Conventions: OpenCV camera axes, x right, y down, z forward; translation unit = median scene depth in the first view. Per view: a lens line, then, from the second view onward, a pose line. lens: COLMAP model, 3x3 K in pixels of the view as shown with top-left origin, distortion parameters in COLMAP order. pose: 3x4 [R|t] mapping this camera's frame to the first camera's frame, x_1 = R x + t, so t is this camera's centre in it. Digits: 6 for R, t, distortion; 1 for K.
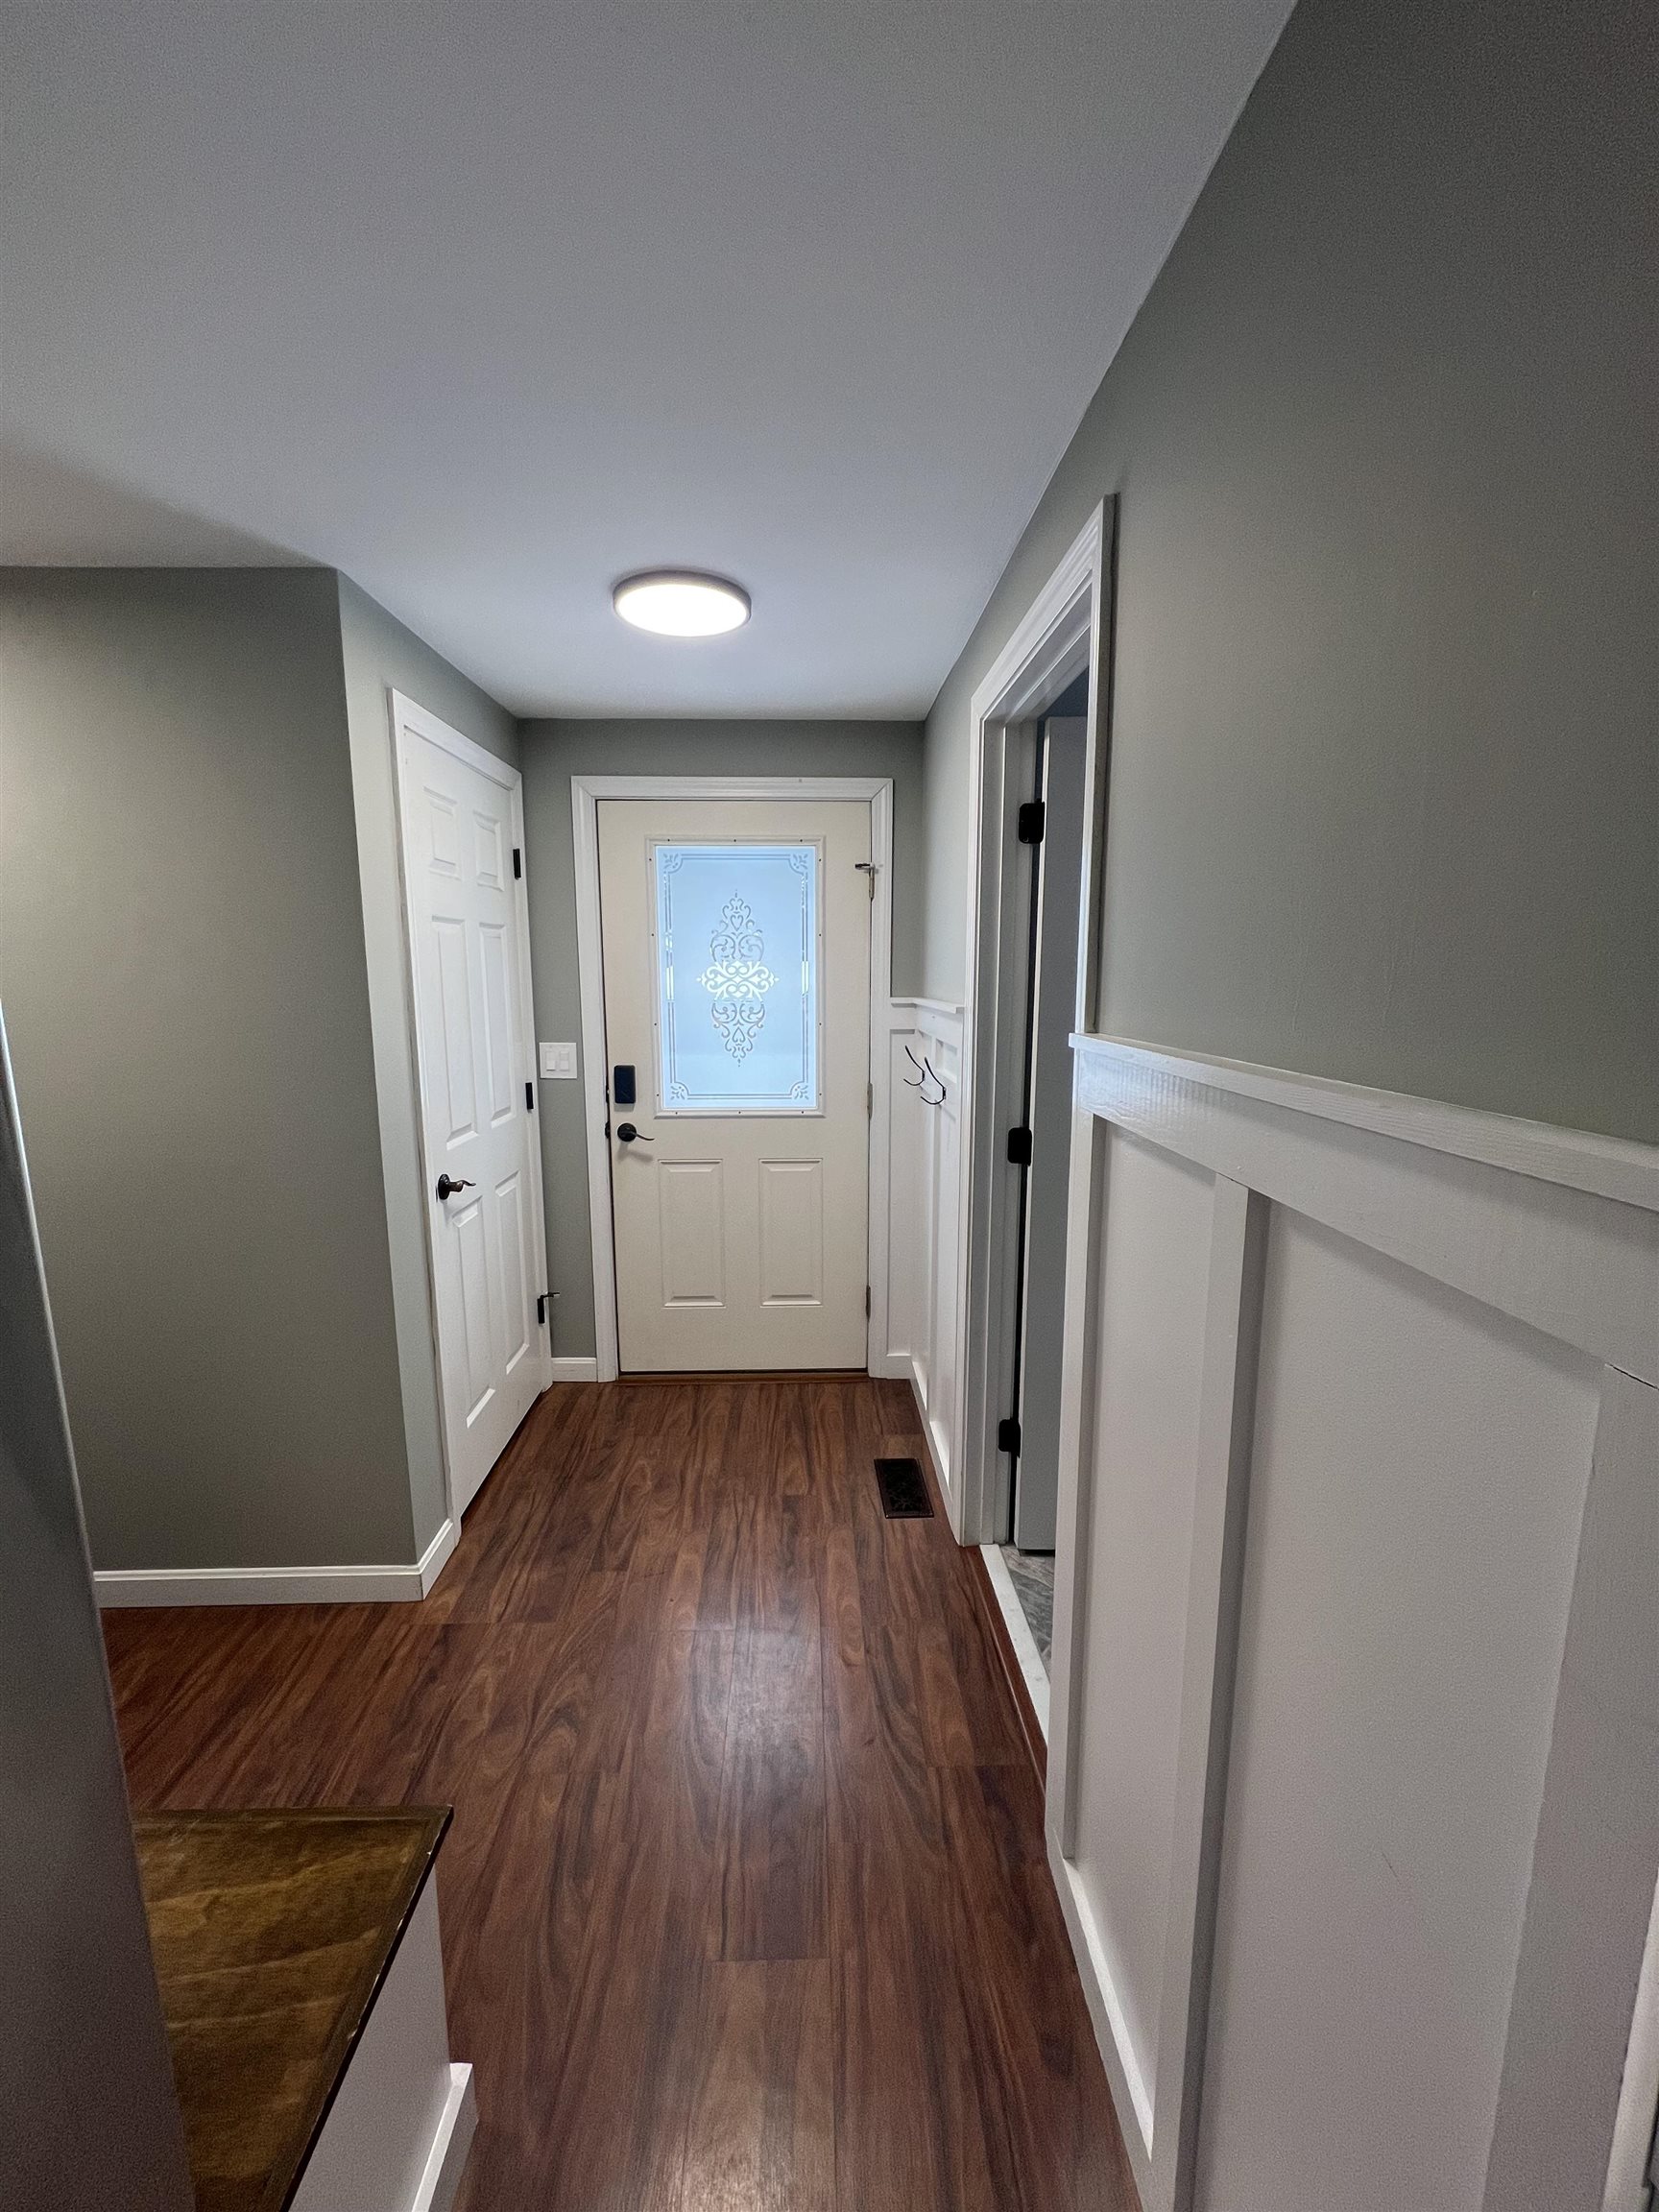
lens RADIAL K [[880.9, 0, 831.3], [0, 880.9, 1111.5], [0, 0, 1]] dist [-0.000758, 0.000055]
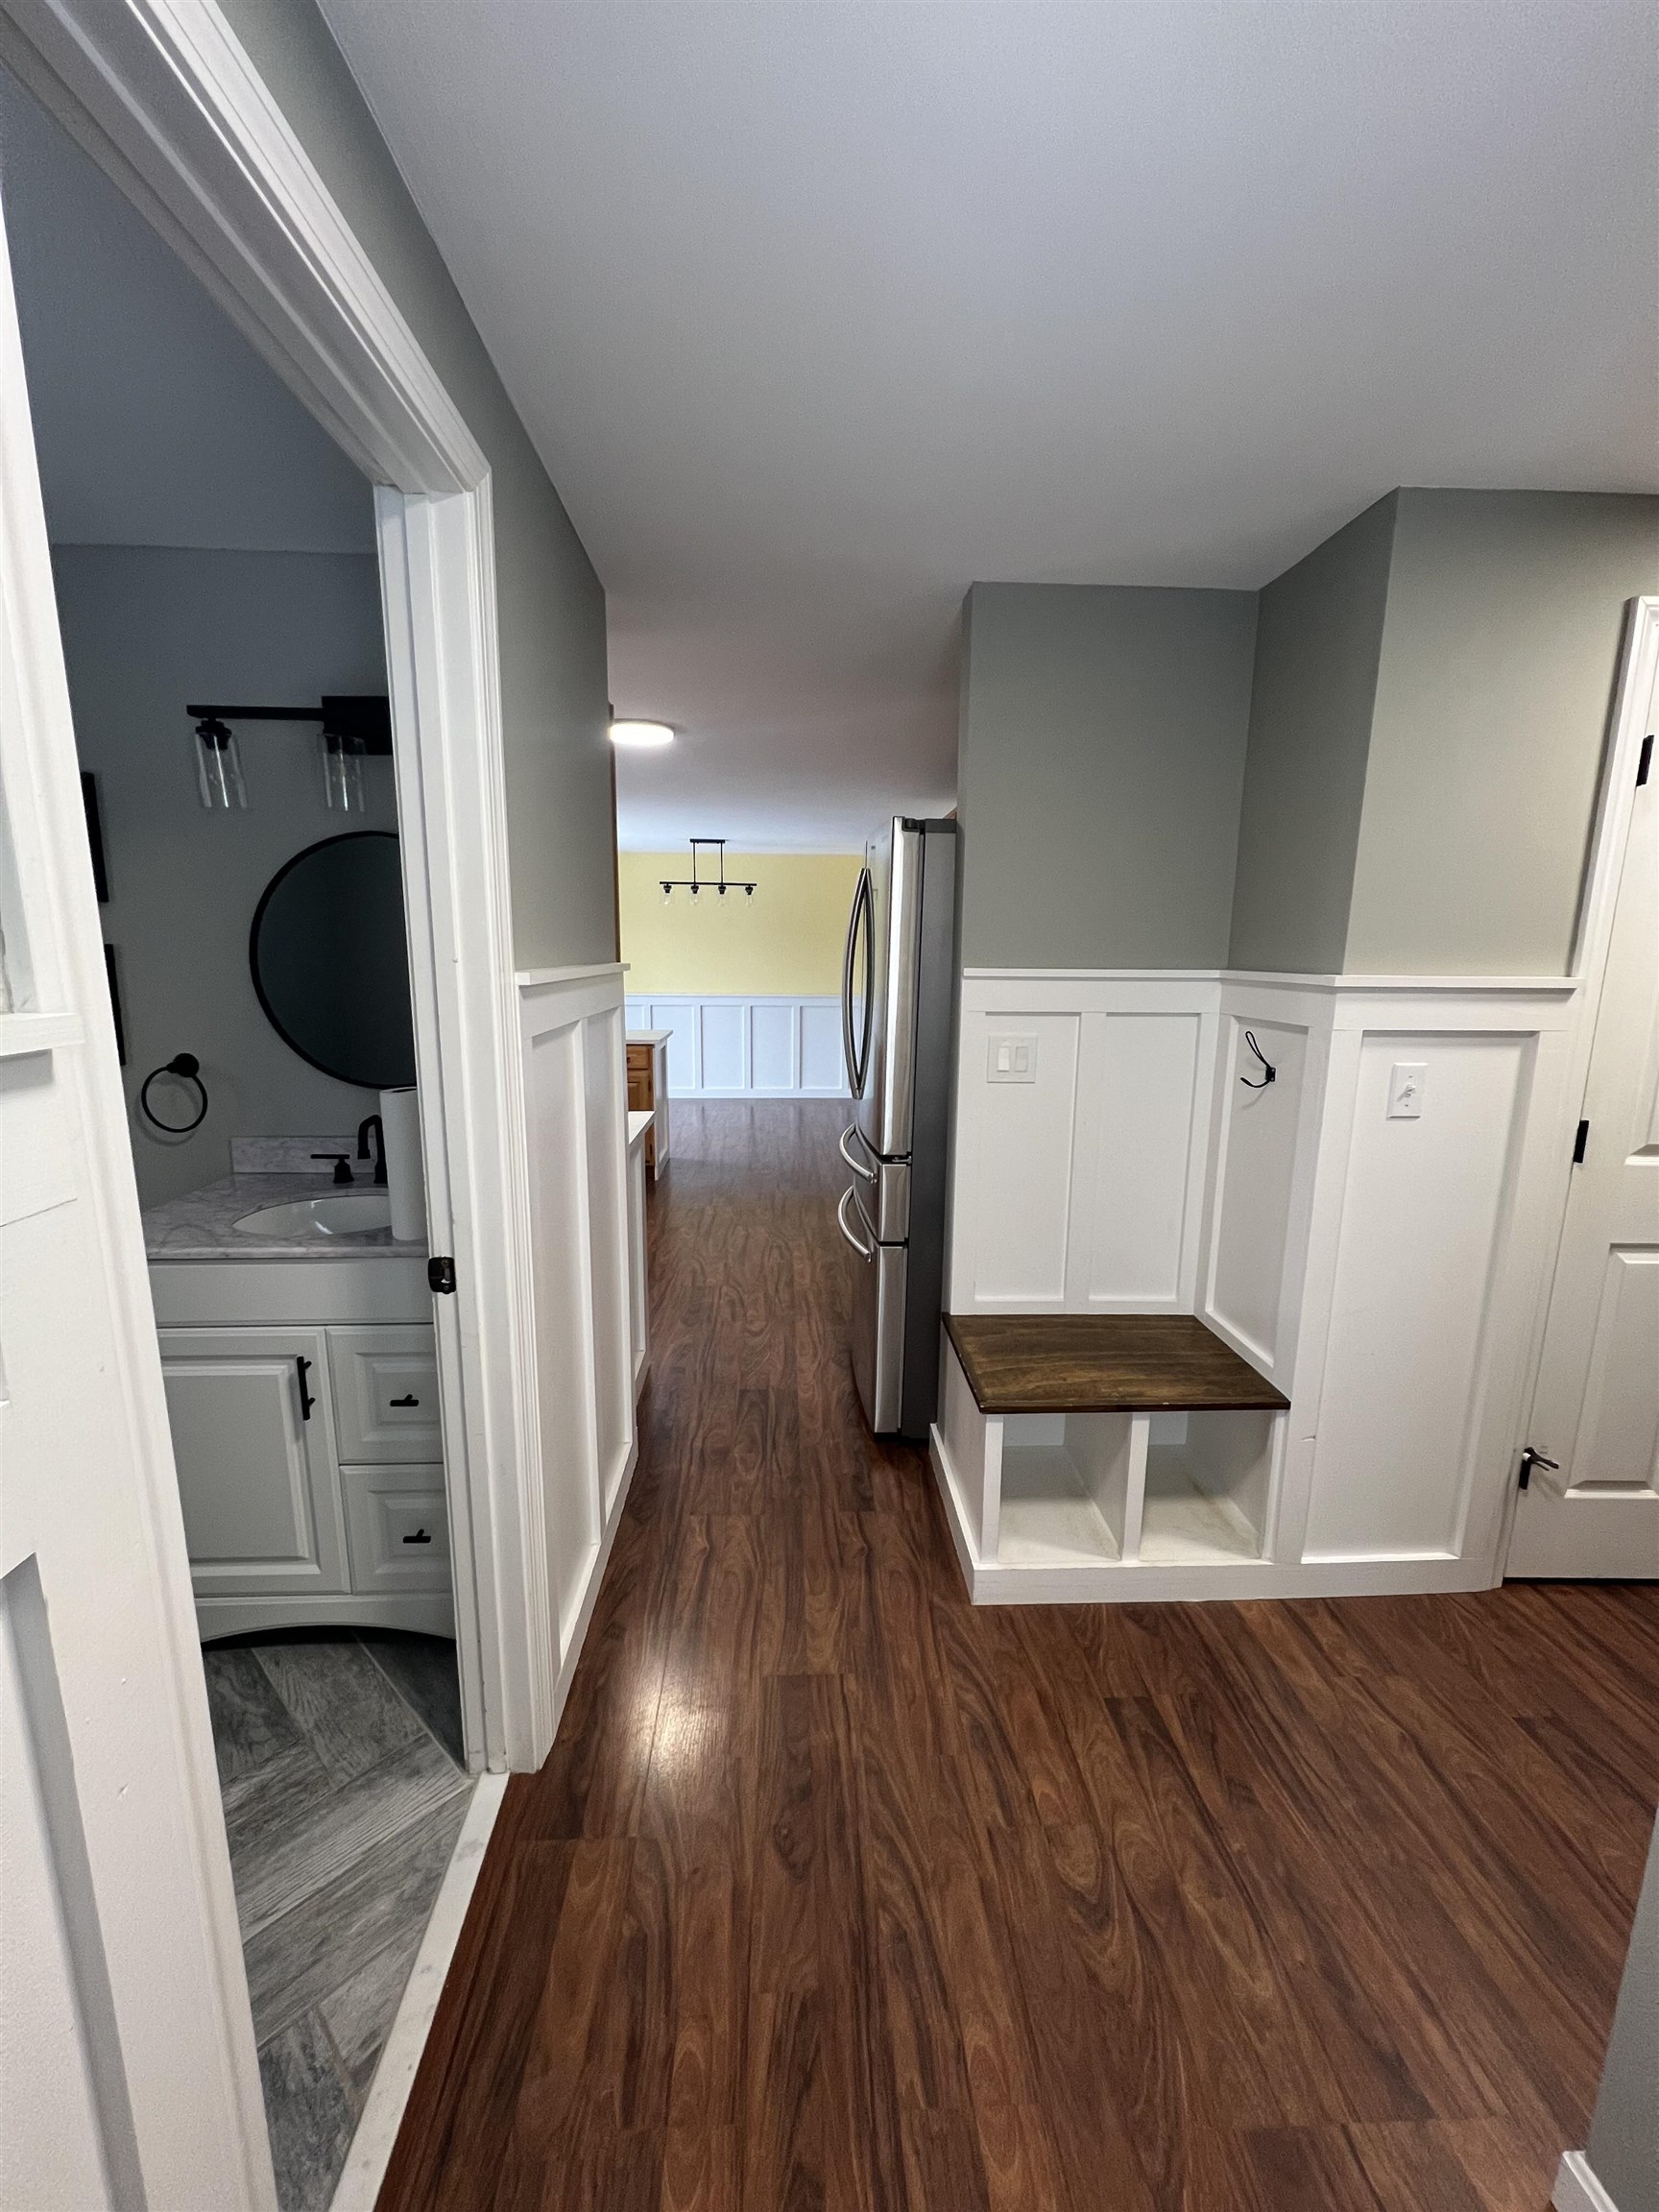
lens RADIAL K [[880.9, 0, 827.4], [0, 880.9, 1105.7], [0, 0, 1]] dist [-0.000758, 0.000055]
pose [[-0.999861, -0.004381, -0.016062, -0.061456], [-0.009388, 0.945105, 0.326631, -0.219370], [0.013749, 0.326736, -0.945016, 1.560582]]
